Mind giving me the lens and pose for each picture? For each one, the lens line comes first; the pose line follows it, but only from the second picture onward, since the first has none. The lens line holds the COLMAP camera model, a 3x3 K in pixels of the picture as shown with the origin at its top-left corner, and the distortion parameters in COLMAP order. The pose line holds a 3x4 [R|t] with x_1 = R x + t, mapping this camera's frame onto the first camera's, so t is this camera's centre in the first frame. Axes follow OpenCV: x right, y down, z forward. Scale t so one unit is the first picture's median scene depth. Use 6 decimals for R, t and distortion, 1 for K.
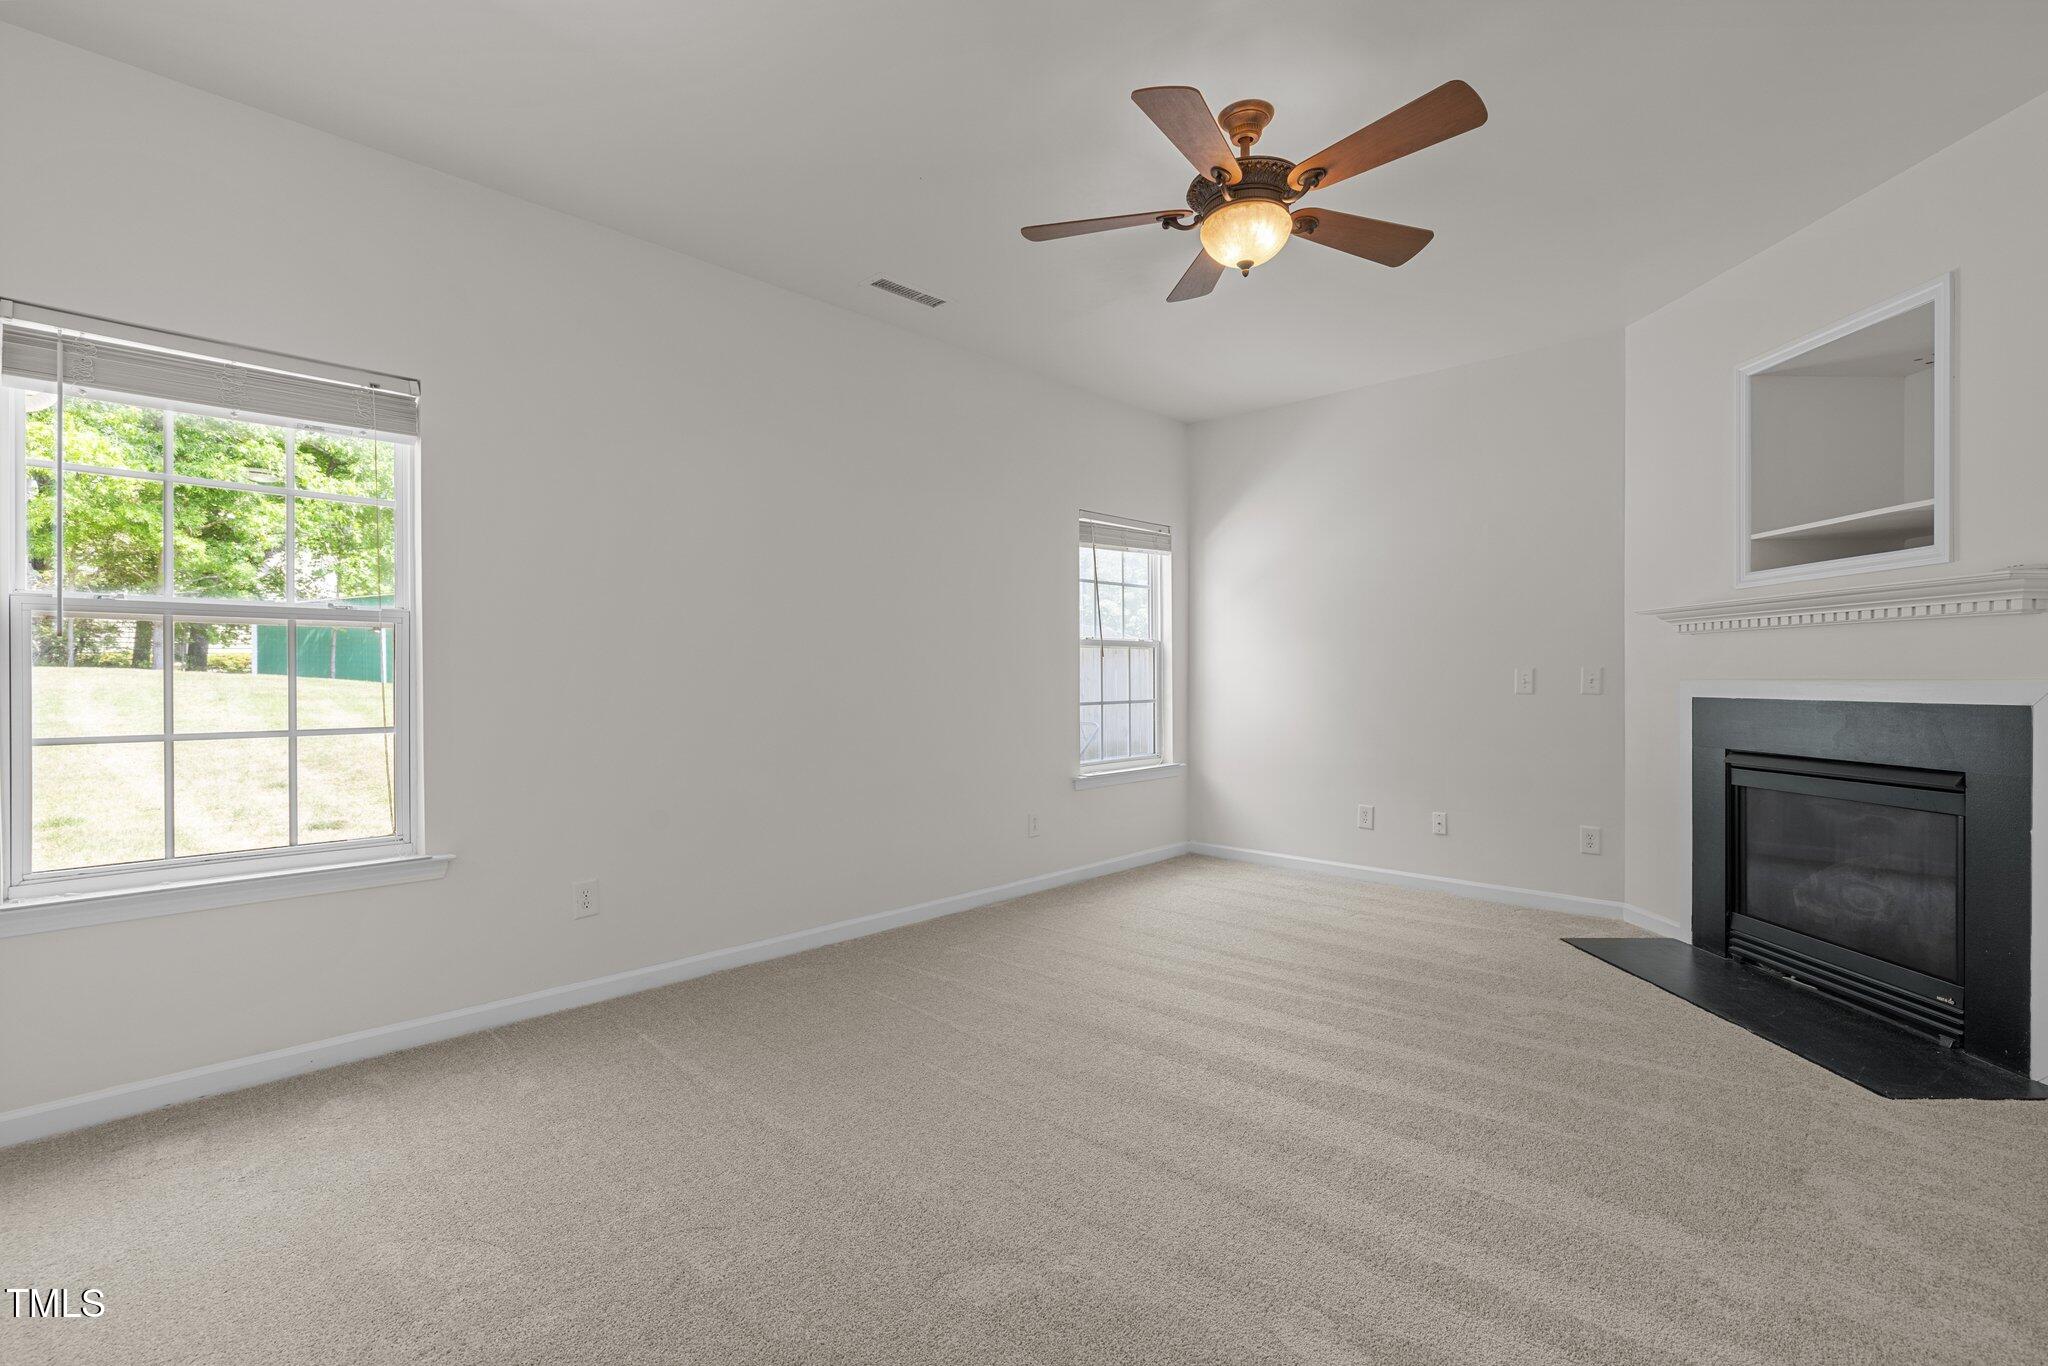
lens RADIAL K [[948.3, 0, 1024.0], [0, 948.3, 683.0], [0, 0, 1]] dist [0.000667, 0.000189]
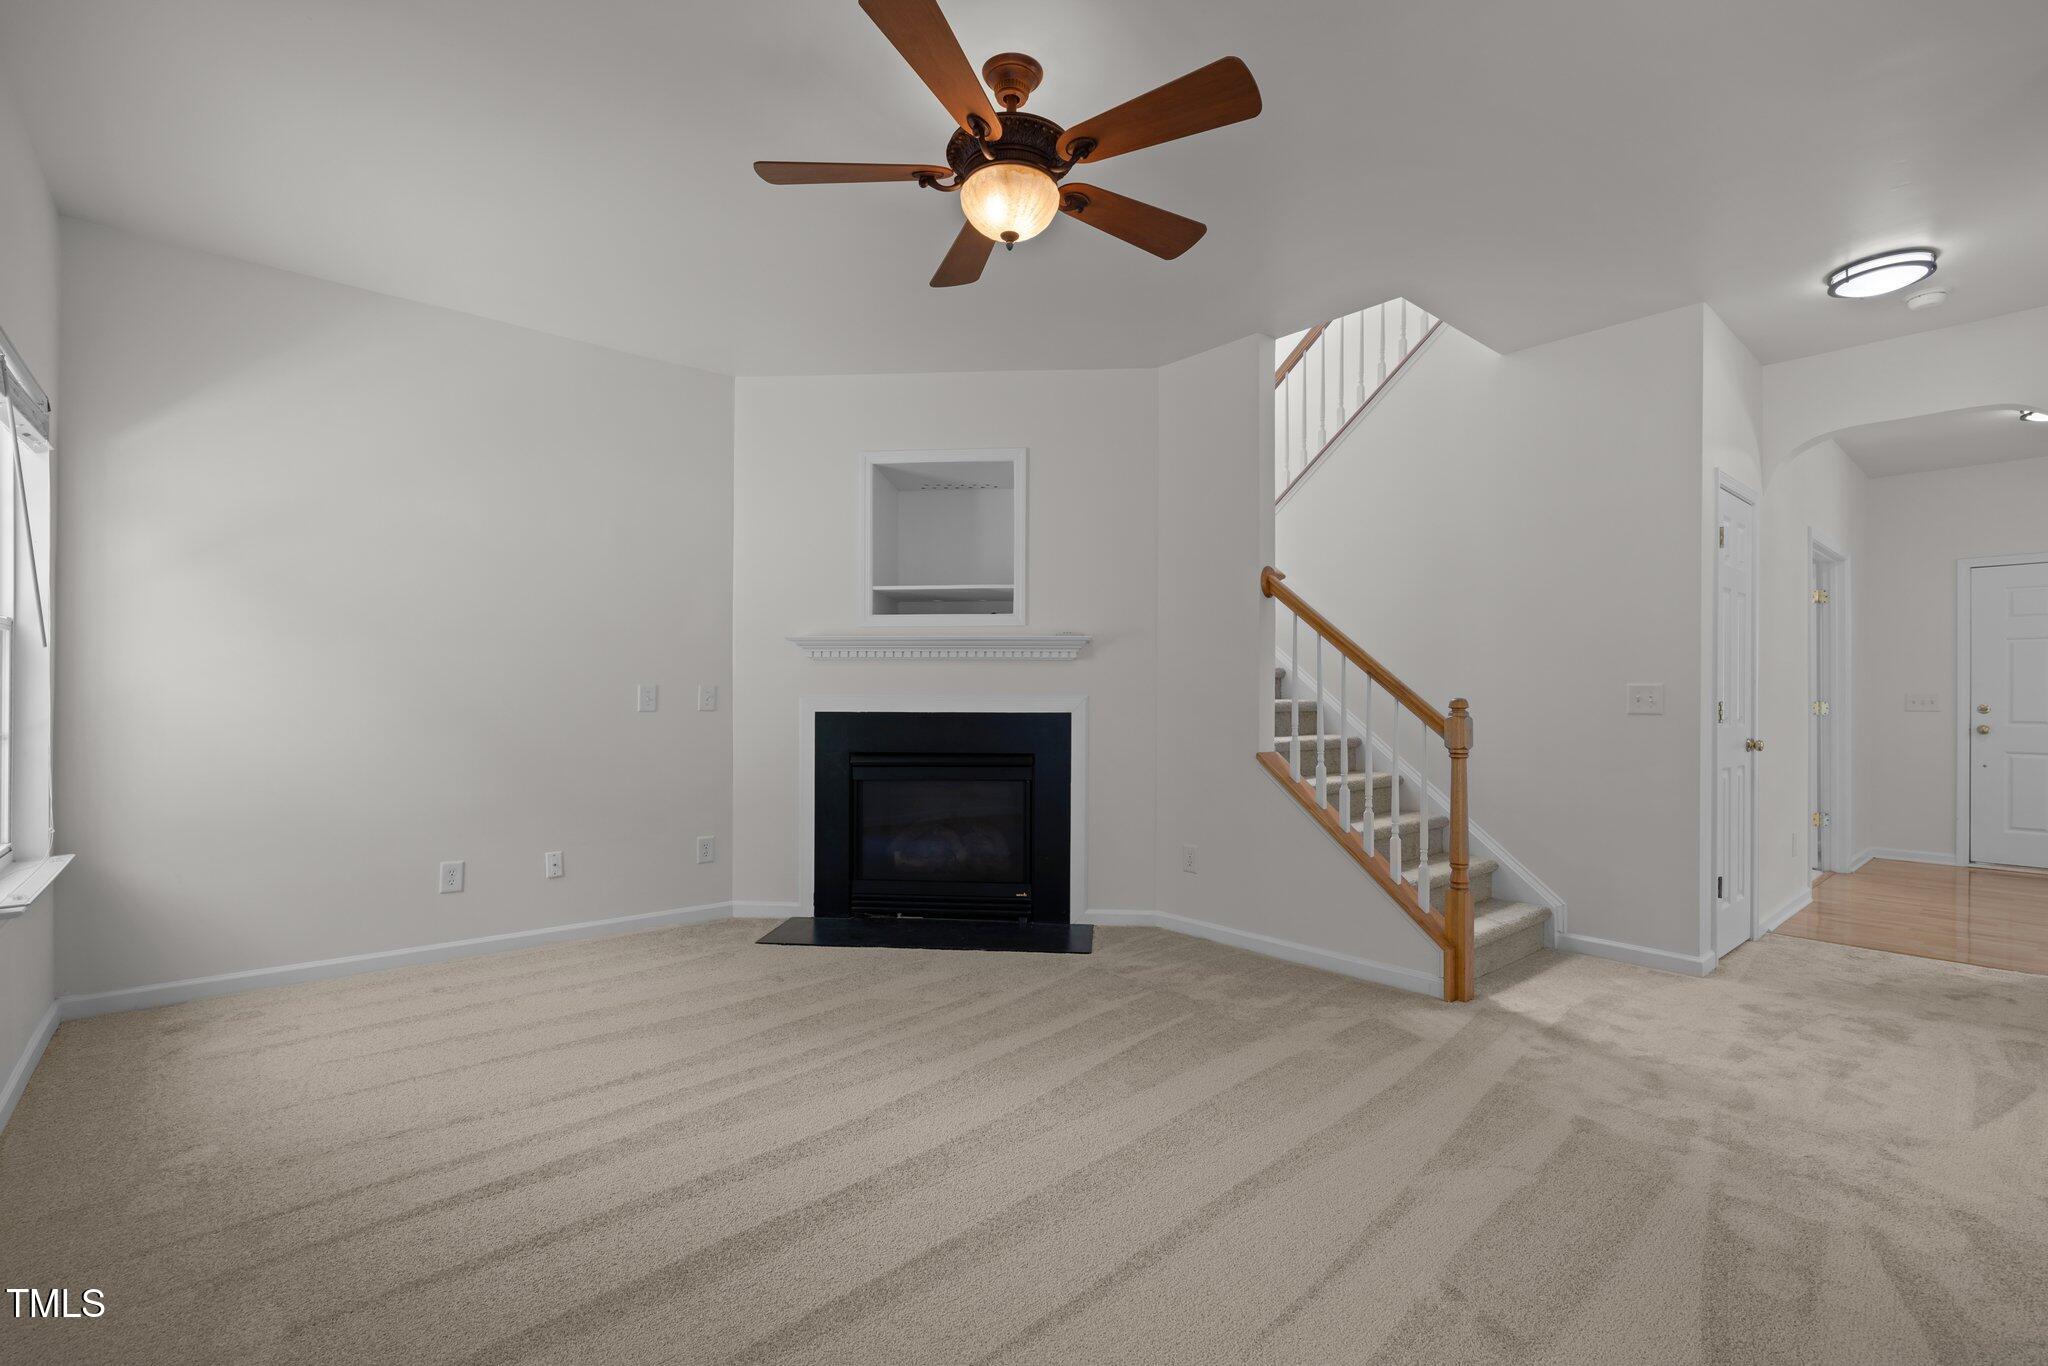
lens RADIAL K [[922.9, 0, 1021.5], [0, 922.9, 697.4], [0, 0, 1]] dist [0.001078, 0.000247]
pose [[0.091252, 0.003040, 0.995823, -0.481328], [0.002626, 0.999991, -0.003293, 0.001085], [-0.995824, 0.002915, 0.091243, 0.683529]]
